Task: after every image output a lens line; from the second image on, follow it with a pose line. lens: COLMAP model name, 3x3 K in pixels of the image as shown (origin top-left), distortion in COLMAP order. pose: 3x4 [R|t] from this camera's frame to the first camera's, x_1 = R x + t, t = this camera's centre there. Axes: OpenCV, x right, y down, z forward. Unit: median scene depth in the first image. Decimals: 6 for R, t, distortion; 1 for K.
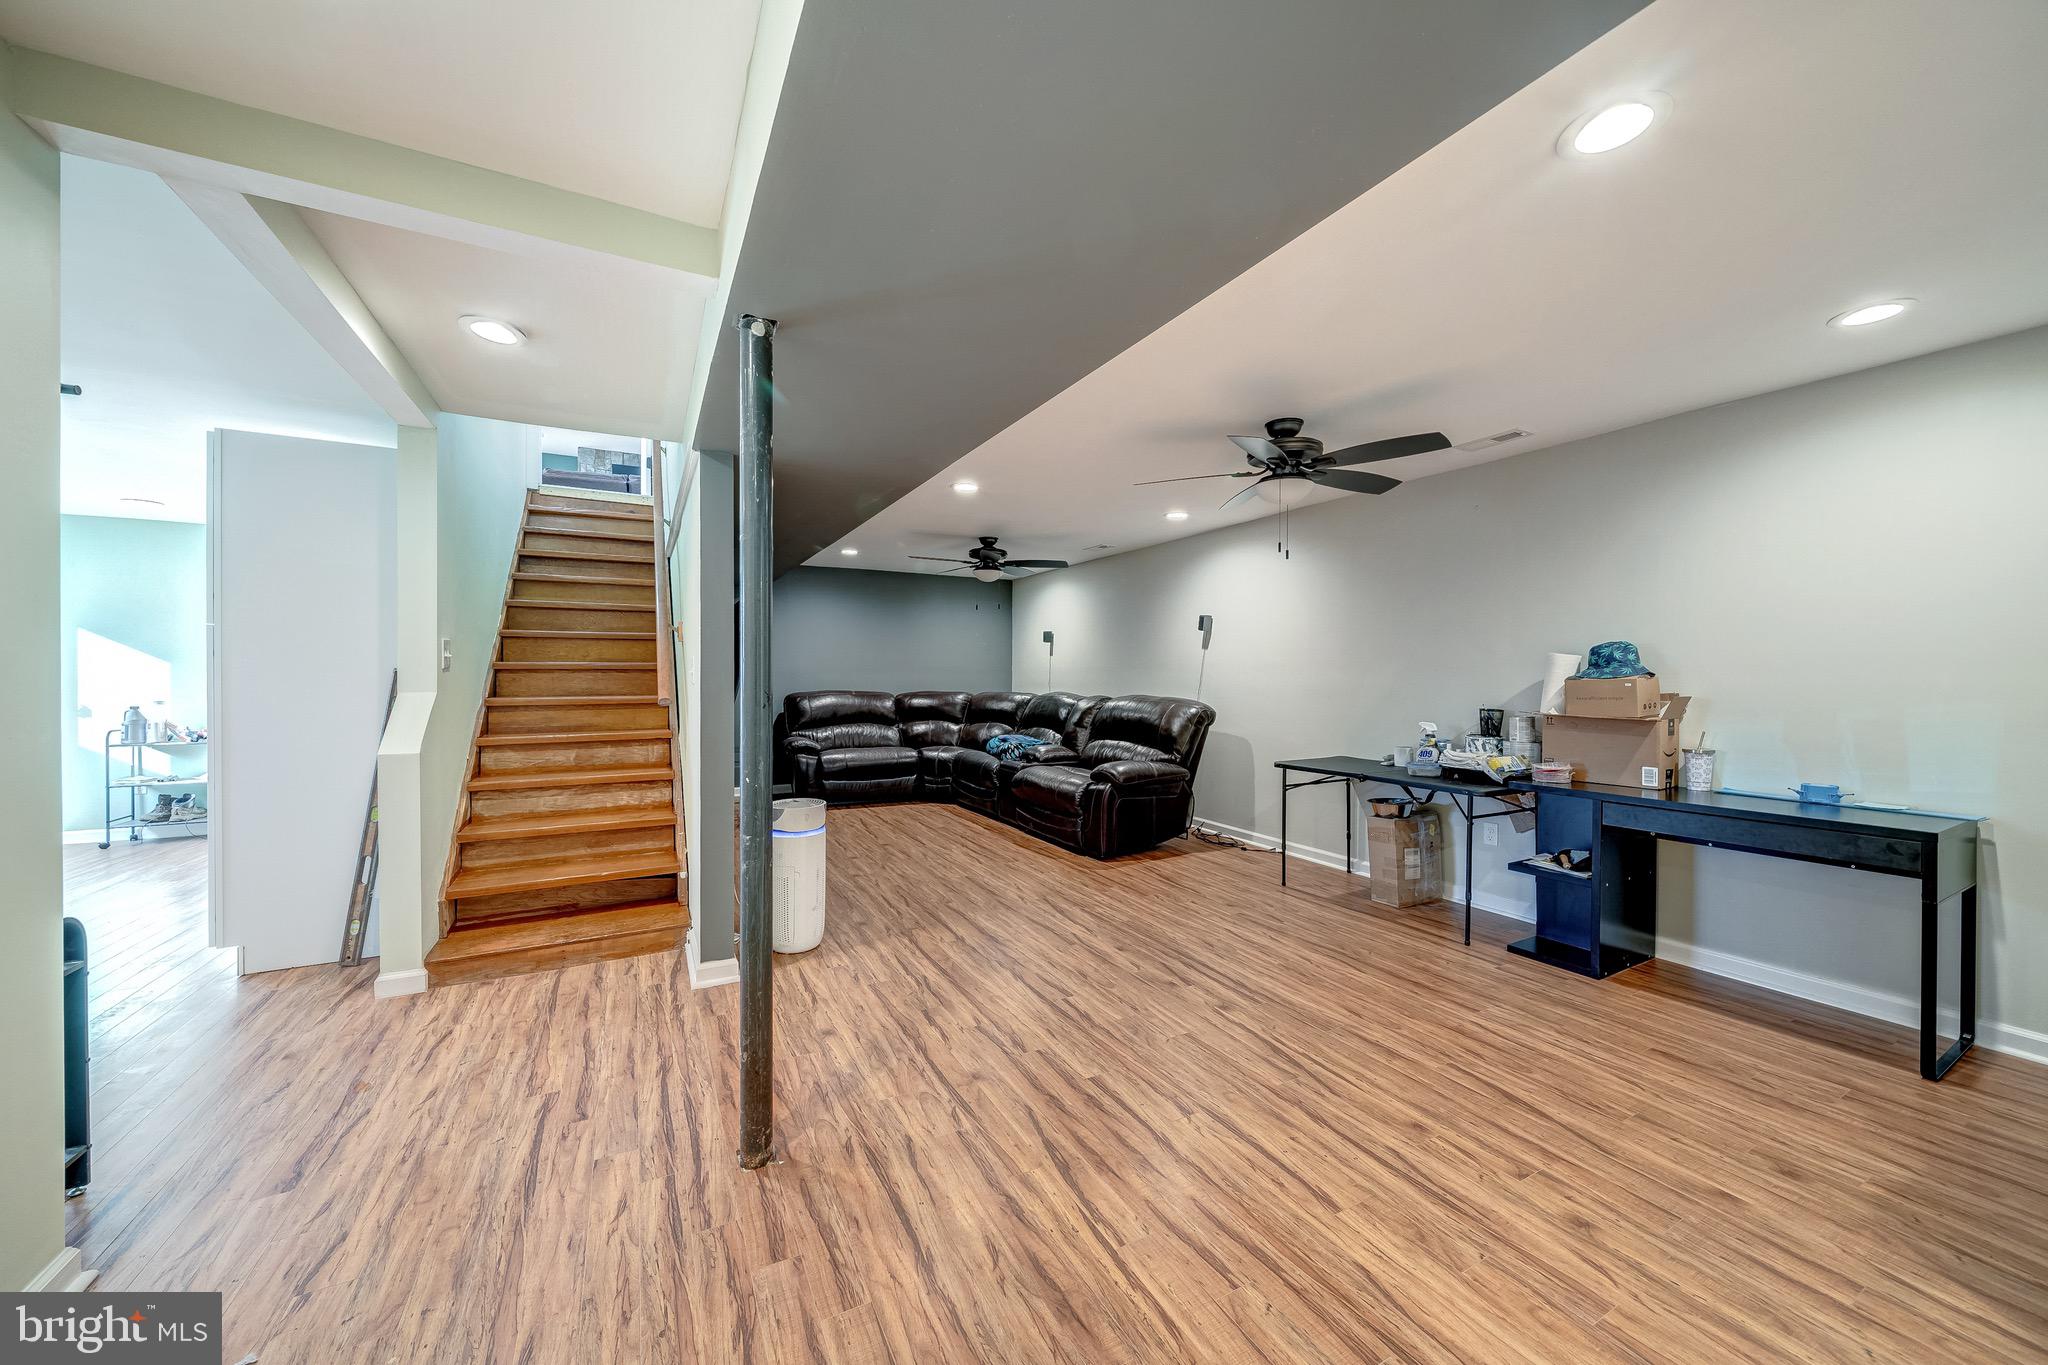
lens RADIAL K [[711.5, 0, 1030.1], [0, 711.5, 681.5], [0, 0, 1]] dist [-0.009165, 0.001542]
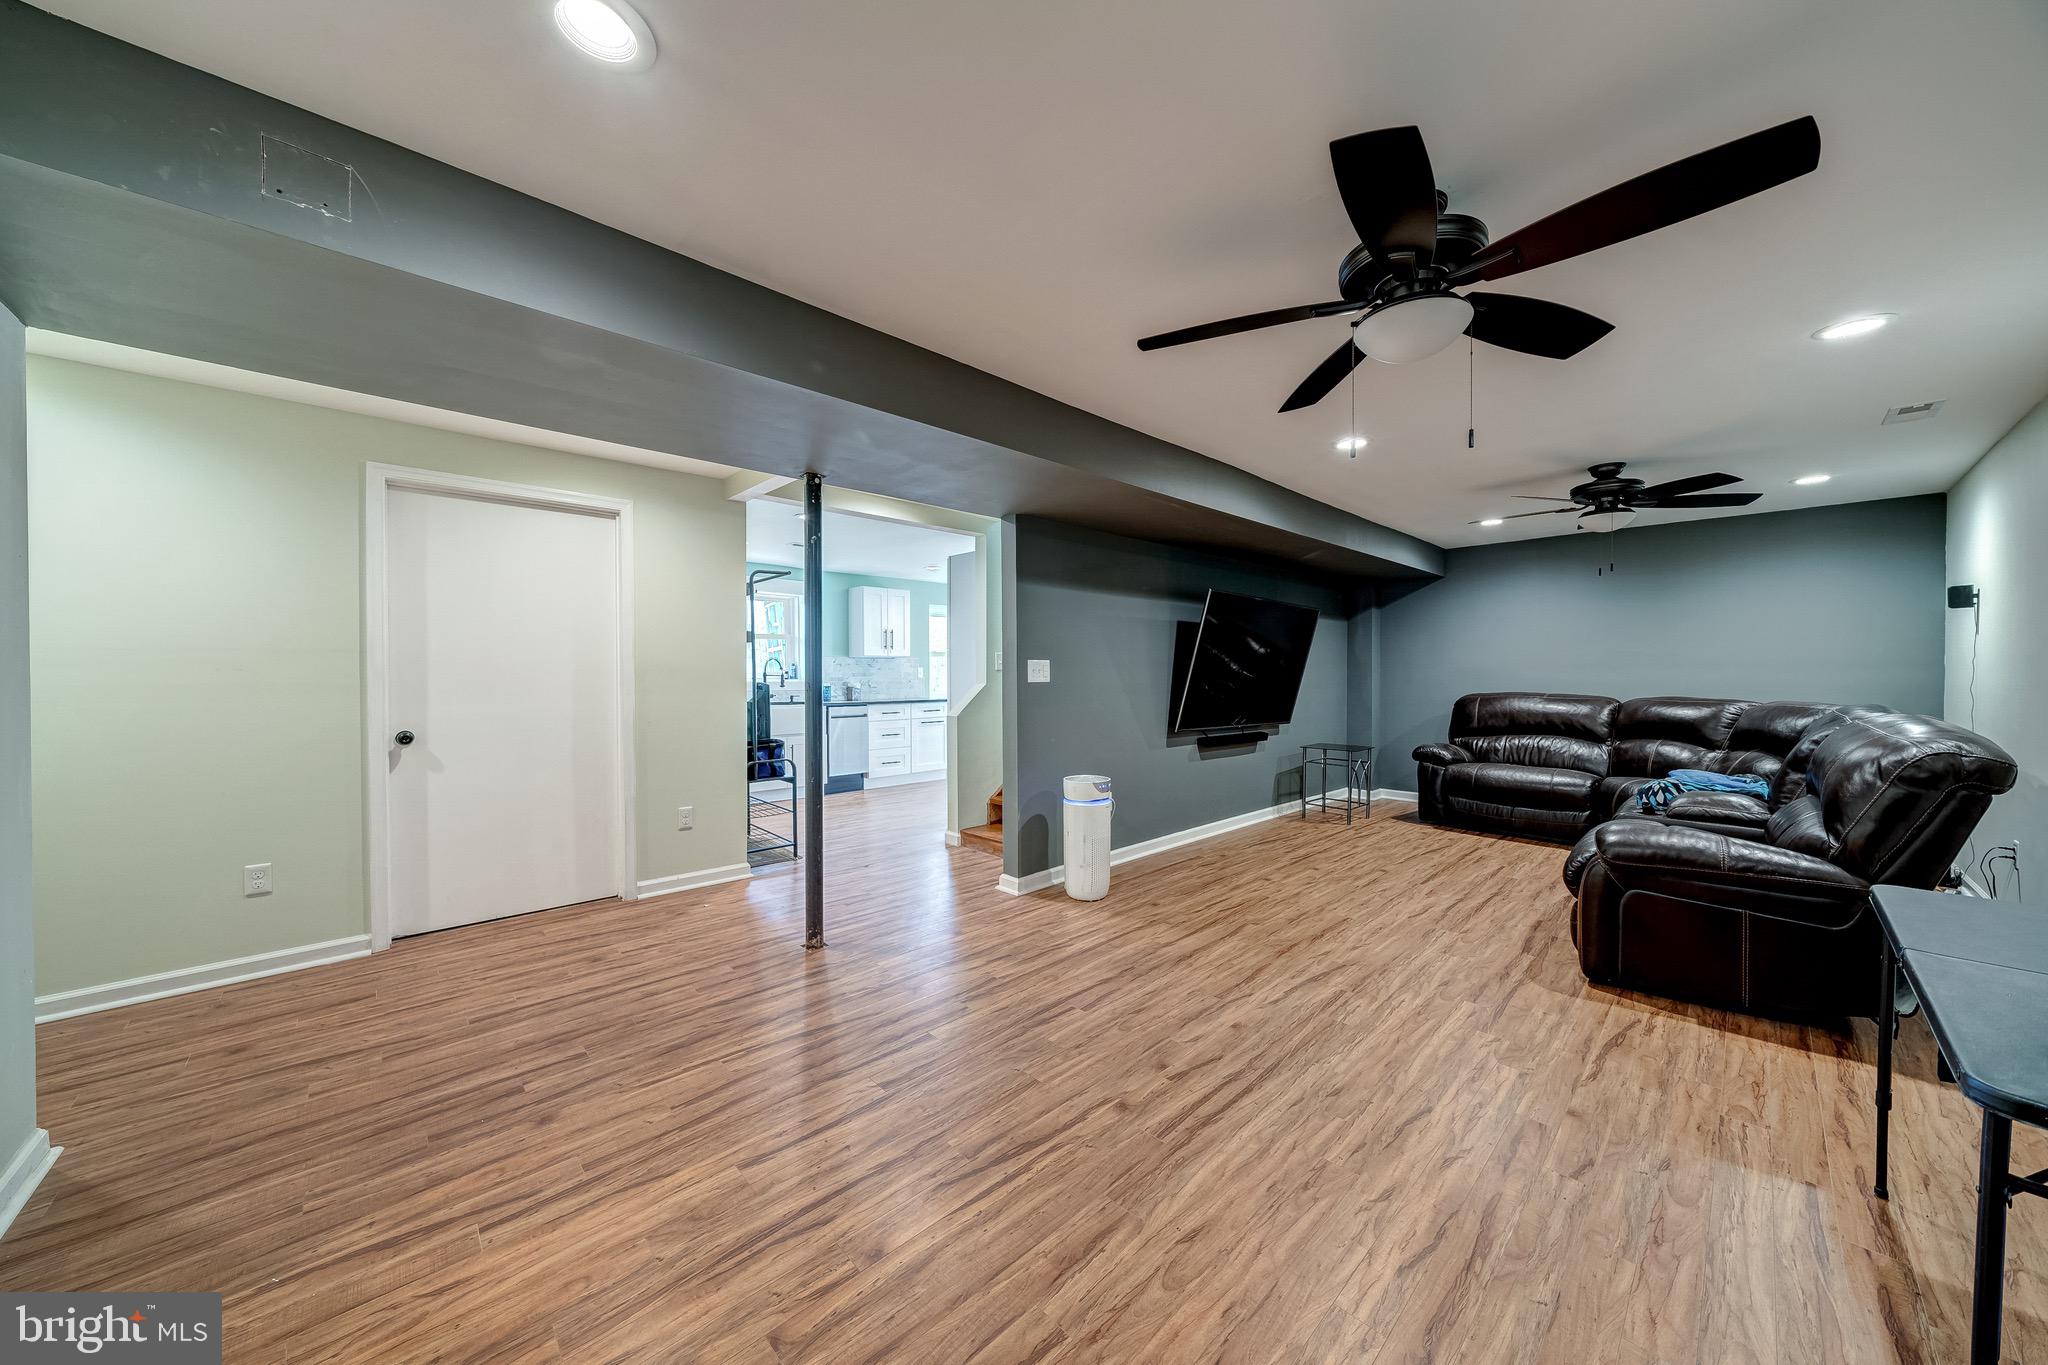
lens RADIAL K [[711.5, 0, 1028.3], [0, 711.5, 678.5], [0, 0, 1]] dist [-0.009165, 0.001542]
pose [[0.270954, 0.007141, -0.962566, 0.850336], [-0.009741, 0.999942, 0.004676, -0.002093], [0.962543, 0.008110, 0.271008, 0.603547]]
